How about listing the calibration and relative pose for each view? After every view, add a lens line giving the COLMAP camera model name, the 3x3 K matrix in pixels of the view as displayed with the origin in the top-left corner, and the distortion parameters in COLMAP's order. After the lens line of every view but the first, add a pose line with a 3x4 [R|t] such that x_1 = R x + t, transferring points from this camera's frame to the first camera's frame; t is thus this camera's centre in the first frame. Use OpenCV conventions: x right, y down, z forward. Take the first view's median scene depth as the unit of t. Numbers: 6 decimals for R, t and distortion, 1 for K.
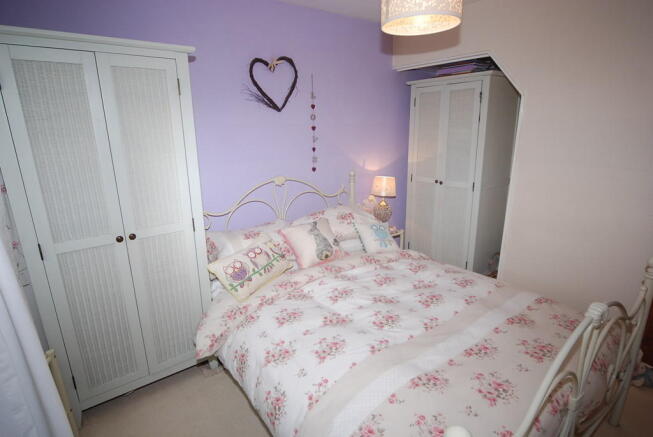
lens RADIAL K [[347.0, 0, 327.8], [0, 347.0, 219.4], [0, 0, 1]] dist [-0.018530, -0.000247]
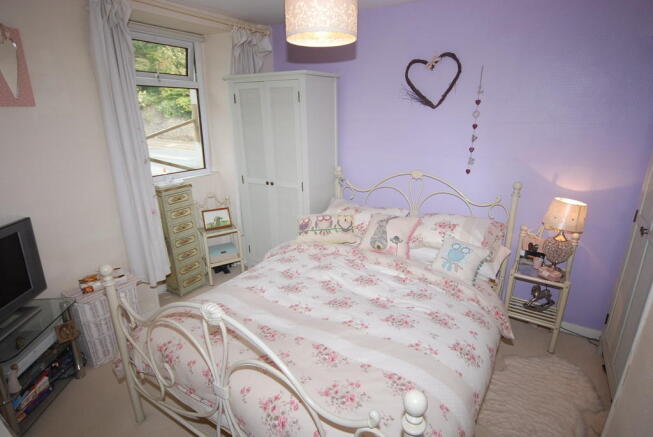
lens RADIAL K [[347.0, 0, 327.2], [0, 347.0, 219.3], [0, 0, 1]] dist [-0.018530, -0.000247]
pose [[0.361142, 0.277392, -0.890298, 0.746763], [-0.249270, 0.948706, 0.194476, -0.123292], [0.898577, 0.151691, 0.411763, 0.352217]]
